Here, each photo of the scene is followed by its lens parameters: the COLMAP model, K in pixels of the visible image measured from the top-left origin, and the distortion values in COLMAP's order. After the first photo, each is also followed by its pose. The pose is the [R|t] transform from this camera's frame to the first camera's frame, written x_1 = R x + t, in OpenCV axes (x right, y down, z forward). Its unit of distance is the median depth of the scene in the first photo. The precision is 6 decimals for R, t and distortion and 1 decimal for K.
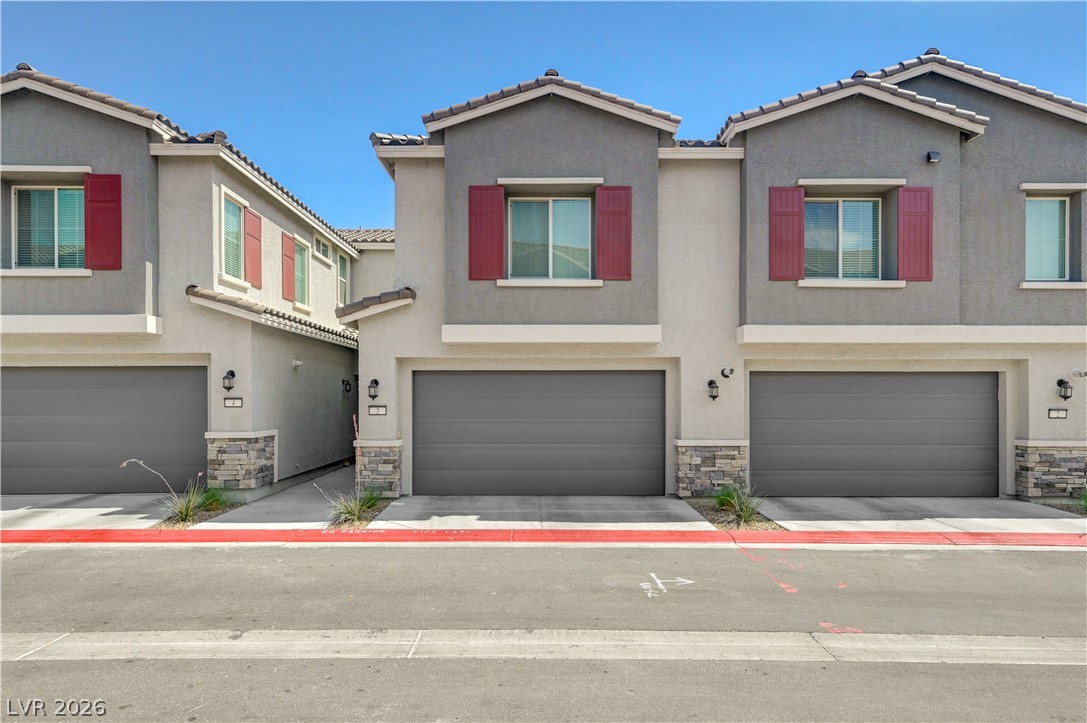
lens RADIAL K [[667.1, 0, 541.5], [0, 667.1, 397.4], [0, 0, 1]] dist [0.017376, -0.000559]
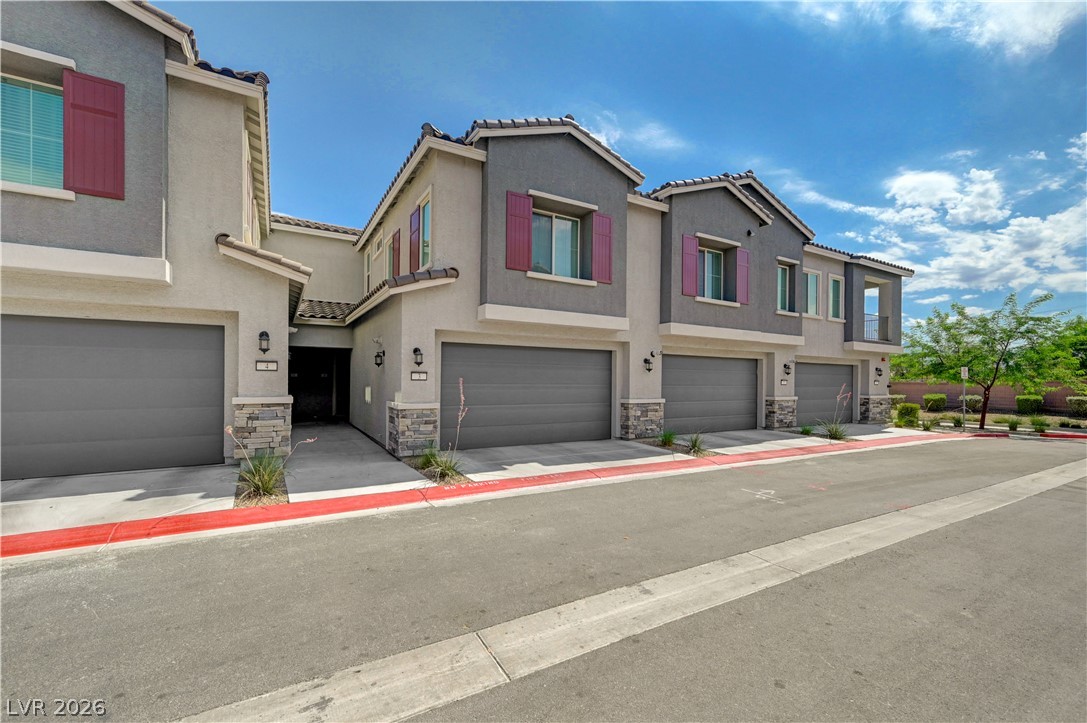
lens RADIAL K [[461.4, 0, 551.5], [0, 461.4, 378.7], [0, 0, 1]] dist [0.009671, -0.000893]
pose [[0.858934, 0.009517, 0.511998, -0.457486], [-0.012014, 0.999927, 0.001568, 0.020331], [-0.511946, -0.007498, 0.858985, 0.237795]]
